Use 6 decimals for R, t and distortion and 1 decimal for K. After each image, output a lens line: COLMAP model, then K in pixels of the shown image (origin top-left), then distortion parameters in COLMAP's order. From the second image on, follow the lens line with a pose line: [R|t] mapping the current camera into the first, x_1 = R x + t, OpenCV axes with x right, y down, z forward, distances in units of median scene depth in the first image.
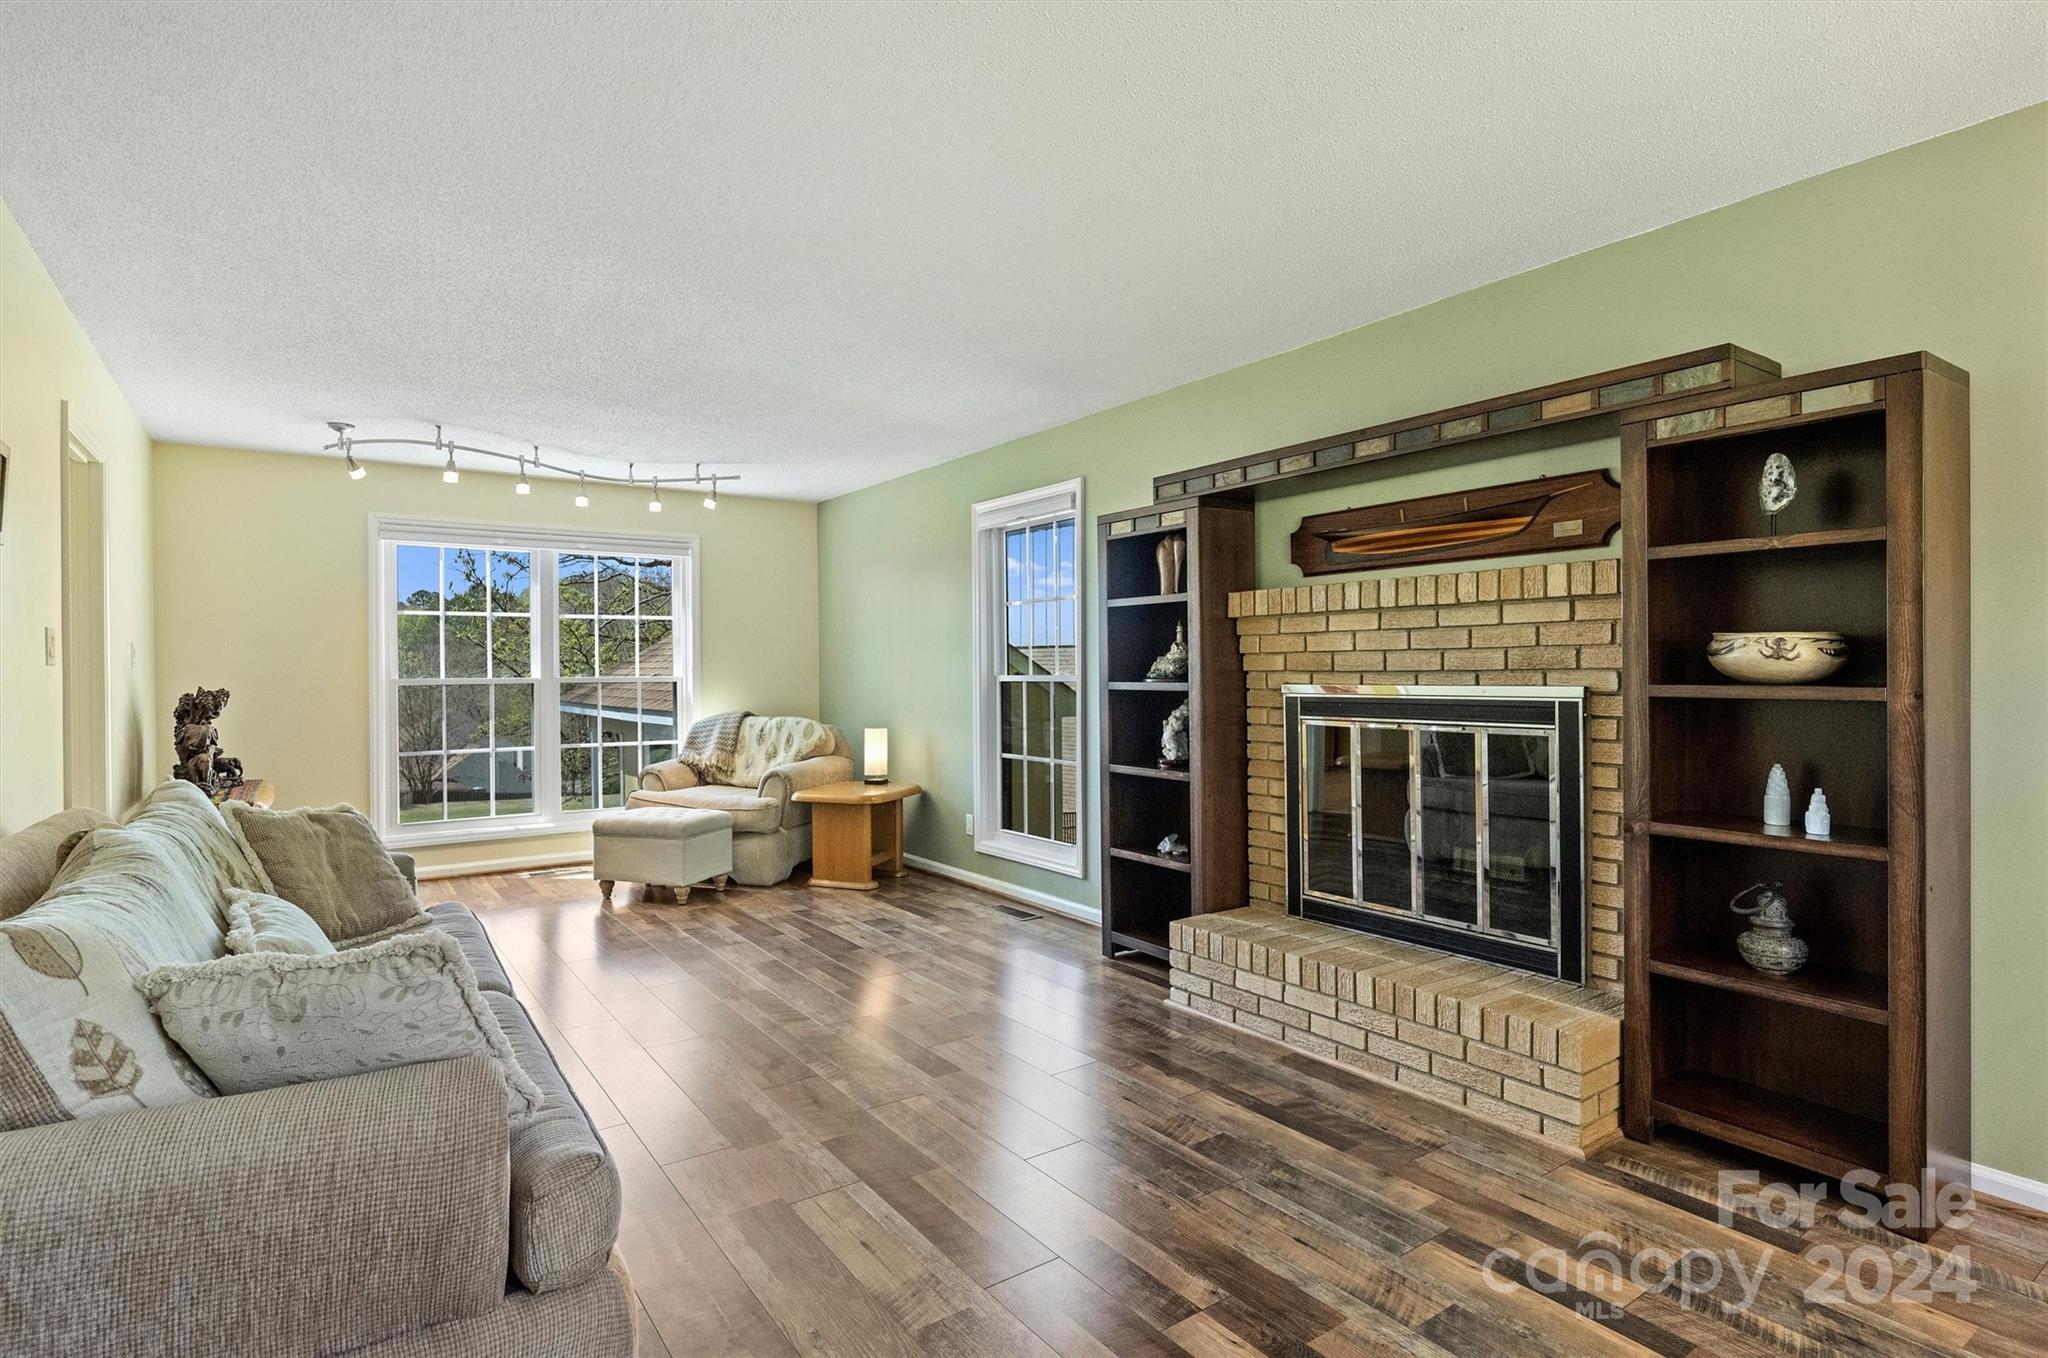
lens RADIAL K [[1045.9, 0, 1021.5], [0, 1045.9, 681.1], [0, 0, 1]] dist [-0.007668, 0.002708]
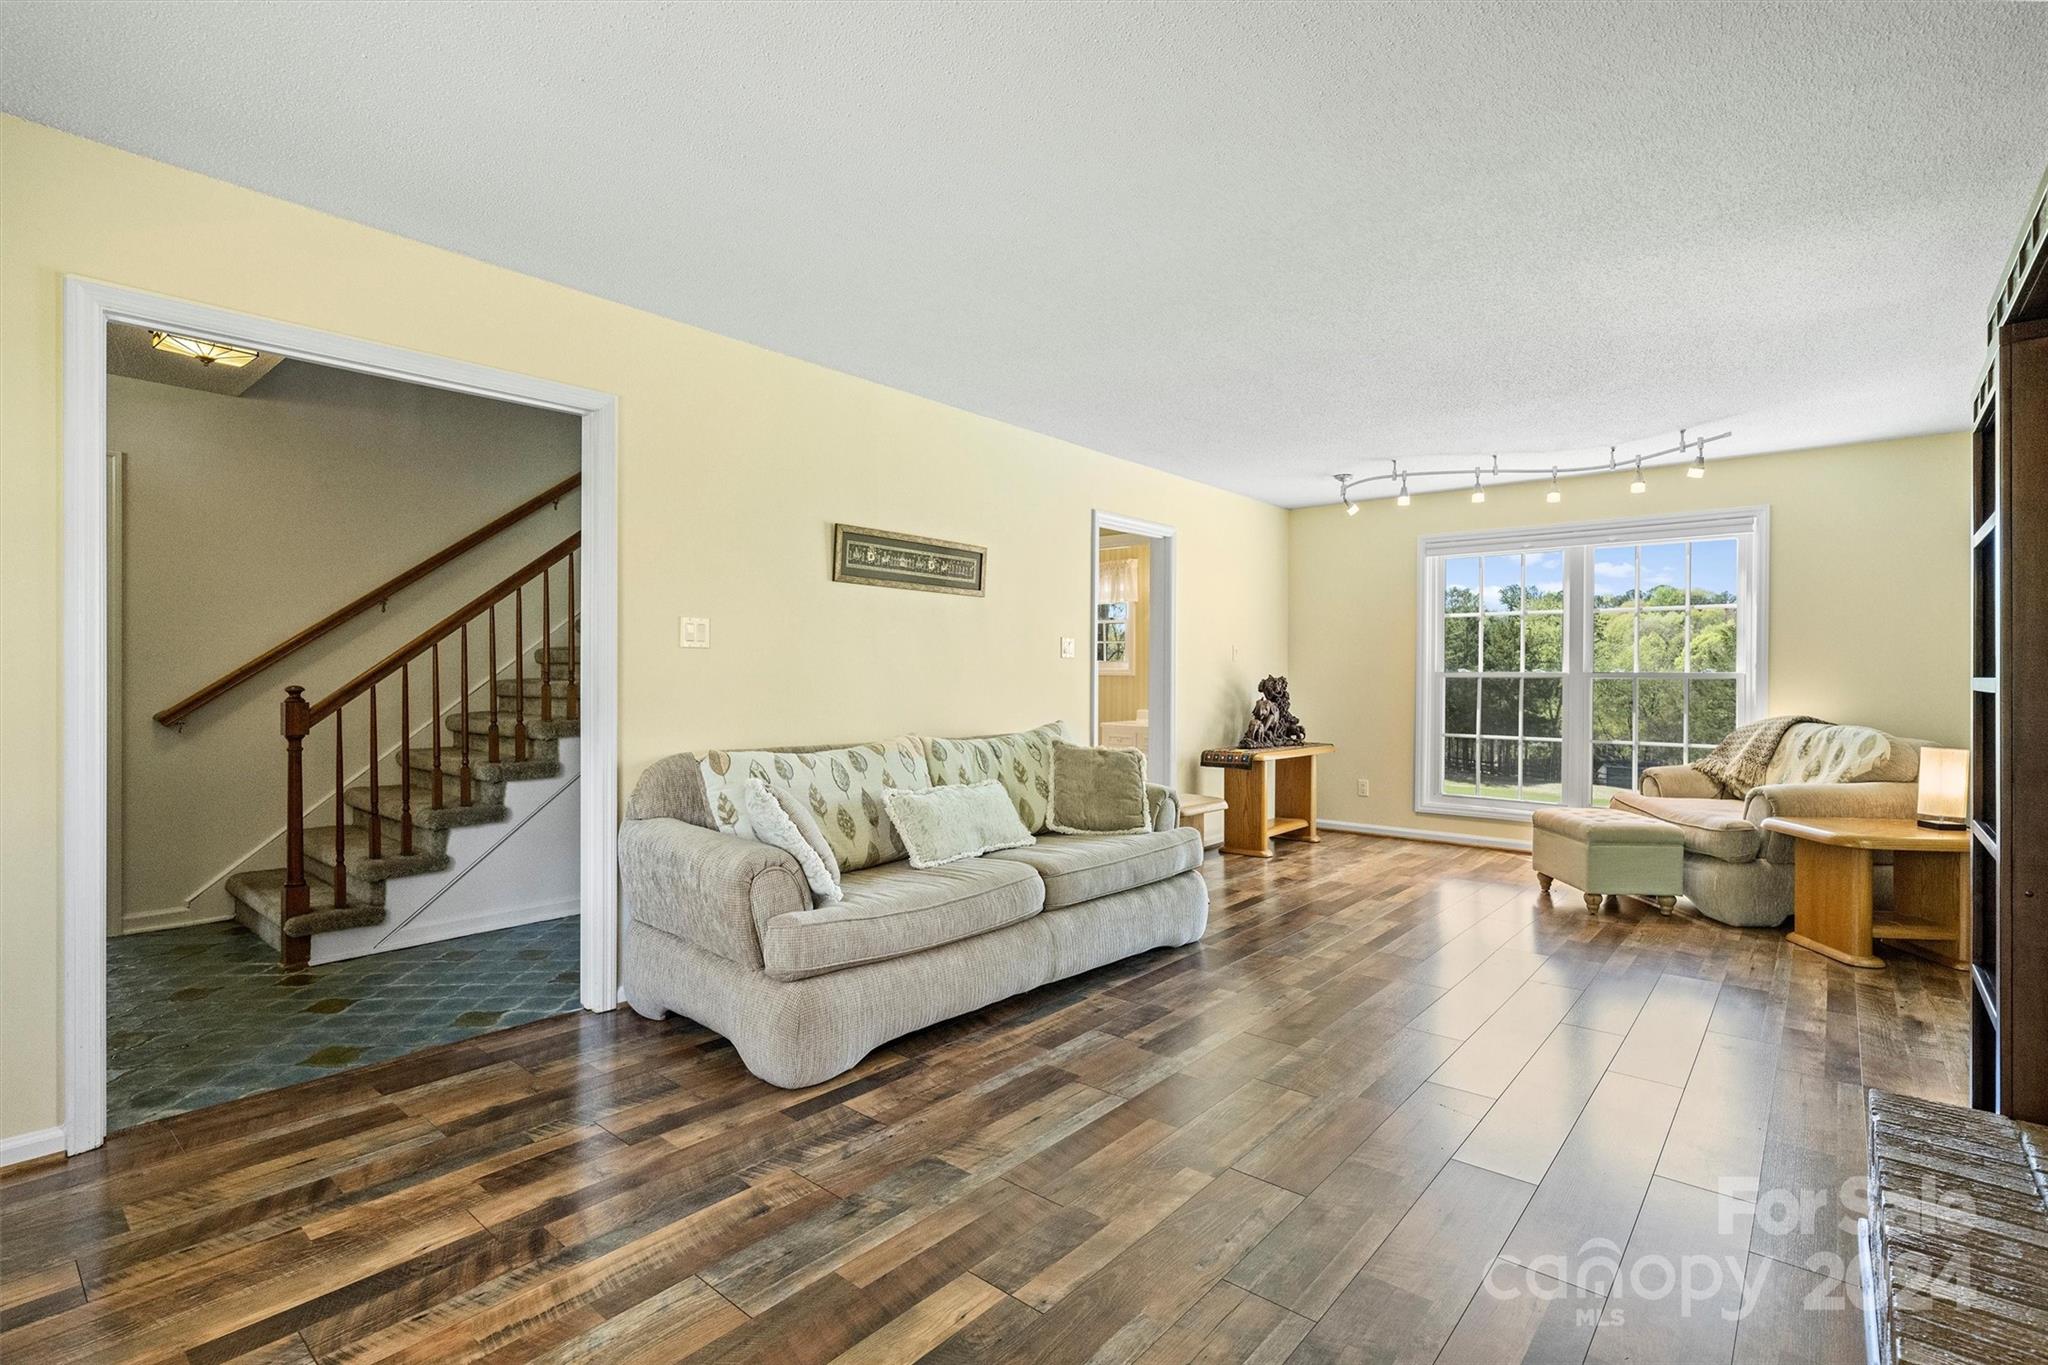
lens RADIAL K [[981.9, 0, 1020.2], [0, 981.9, 672.1], [0, 0, 1]] dist [-0.006047, 0.000000]
pose [[0.223029, 0.006019, -0.974793, 0.388599], [-0.016158, 0.999866, 0.002477, 0.003216], [0.974678, 0.015198, 0.223096, 0.285140]]
